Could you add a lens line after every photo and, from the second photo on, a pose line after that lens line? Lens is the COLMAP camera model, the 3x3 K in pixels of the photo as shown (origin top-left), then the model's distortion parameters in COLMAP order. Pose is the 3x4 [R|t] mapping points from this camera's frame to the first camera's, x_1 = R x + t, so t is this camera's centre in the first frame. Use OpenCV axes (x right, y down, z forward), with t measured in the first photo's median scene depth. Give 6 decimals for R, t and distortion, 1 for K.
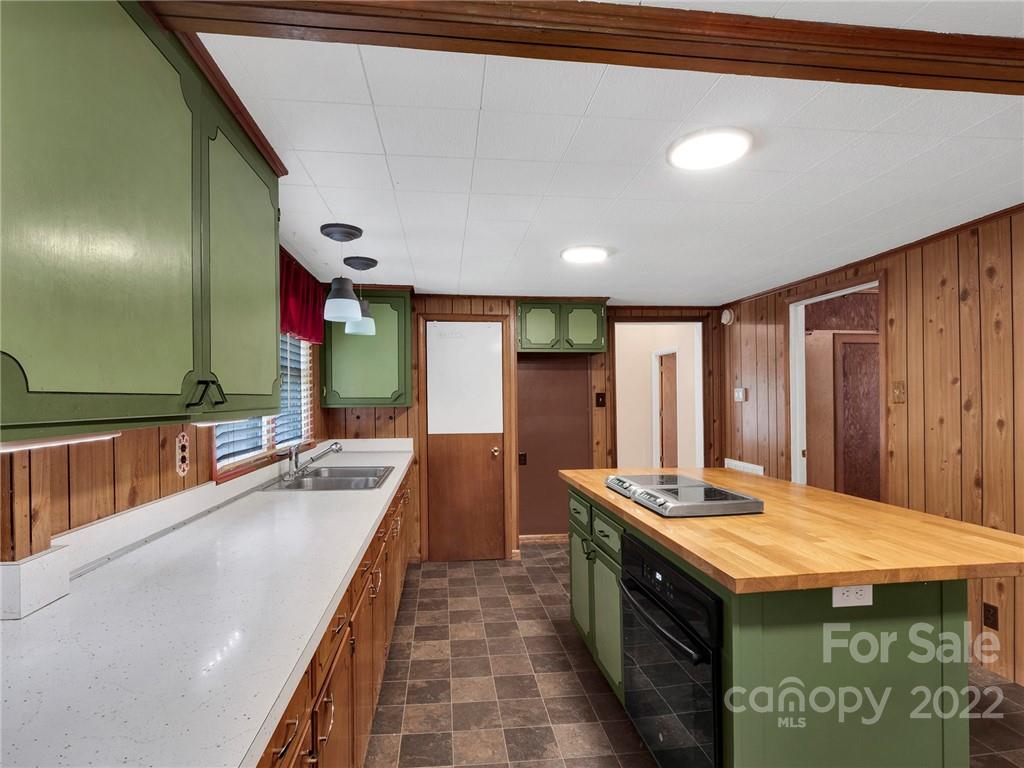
lens RADIAL K [[530.3, 0, 513.0], [0, 530.3, 393.3], [0, 0, 1]] dist [-0.003892, 0.000244]
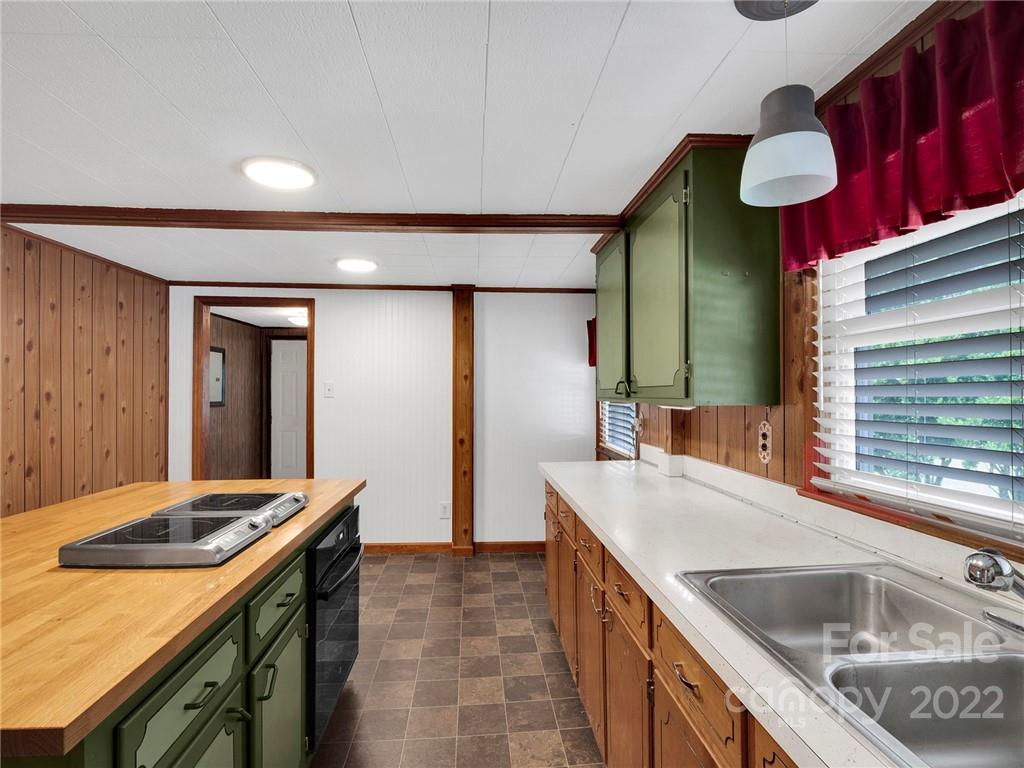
lens RADIAL K [[504.7, 0, 513.2], [0, 504.7, 392.1], [0, 0, 1]] dist [-0.000196, -0.000235]
pose [[-0.998471, 0.012239, 0.053914, -0.087074], [0.011364, 0.999799, -0.016504, 0.013355], [-0.054106, -0.015866, -0.998409, 0.880443]]
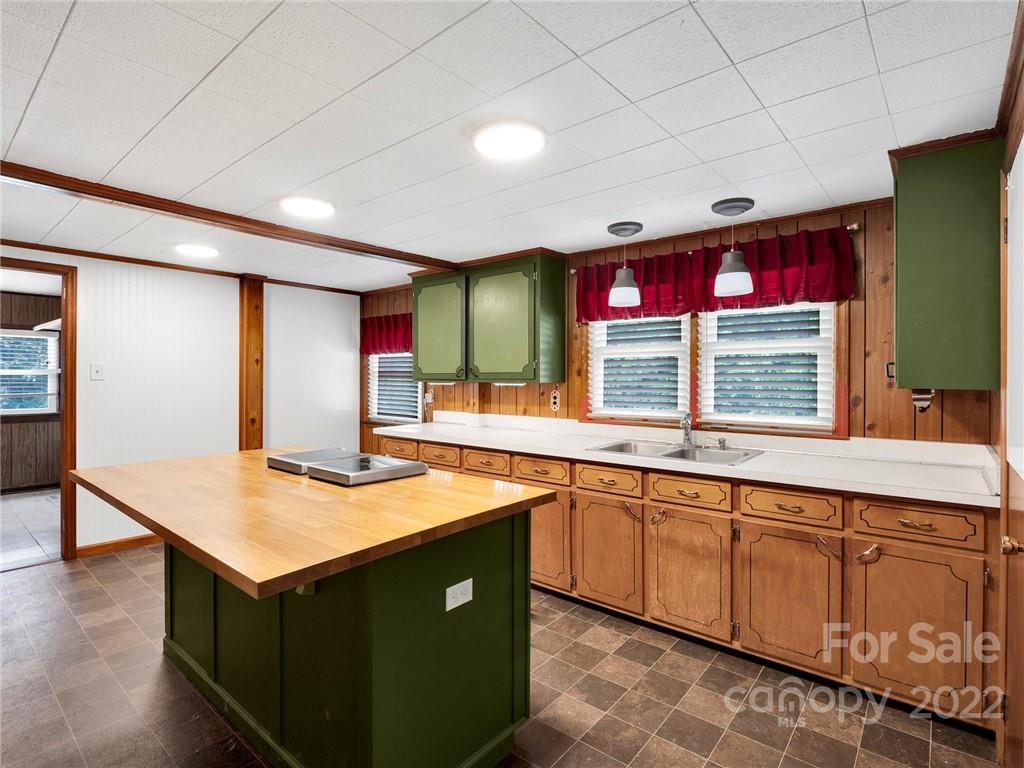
lens RADIAL K [[479.5, 0, 525.3], [0, 479.5, 384.4], [0, 0, 1]] dist [-0.043673, 0.000709]
pose [[-0.706672, 0.021003, -0.707230, 0.355011], [0.015350, 0.999779, 0.014353, 0.010079], [0.707375, -0.000714, -0.706838, 0.999829]]
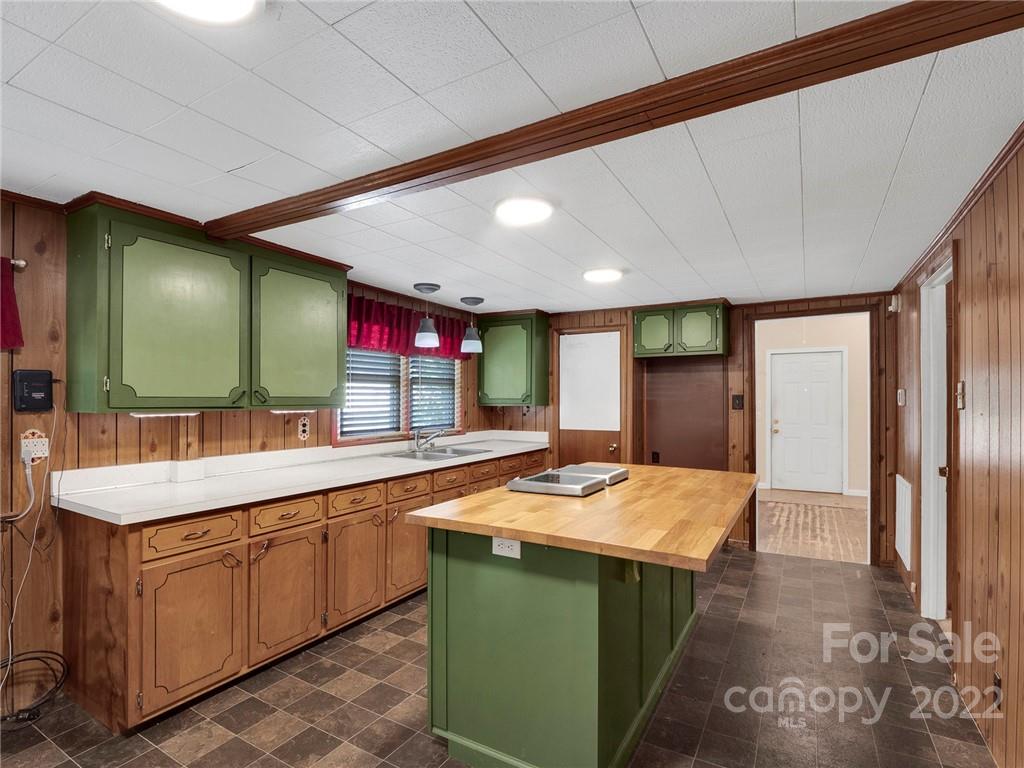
lens RADIAL K [[530.3, 0, 513.0], [0, 530.3, 393.3], [0, 0, 1]] dist [-0.003892, 0.000244]
pose [[0.799225, -0.000152, -0.601032, 0.481500], [-0.000370, 1.000000, -0.000745, -0.003333], [0.601032, 0.000818, 0.799225, -0.022235]]
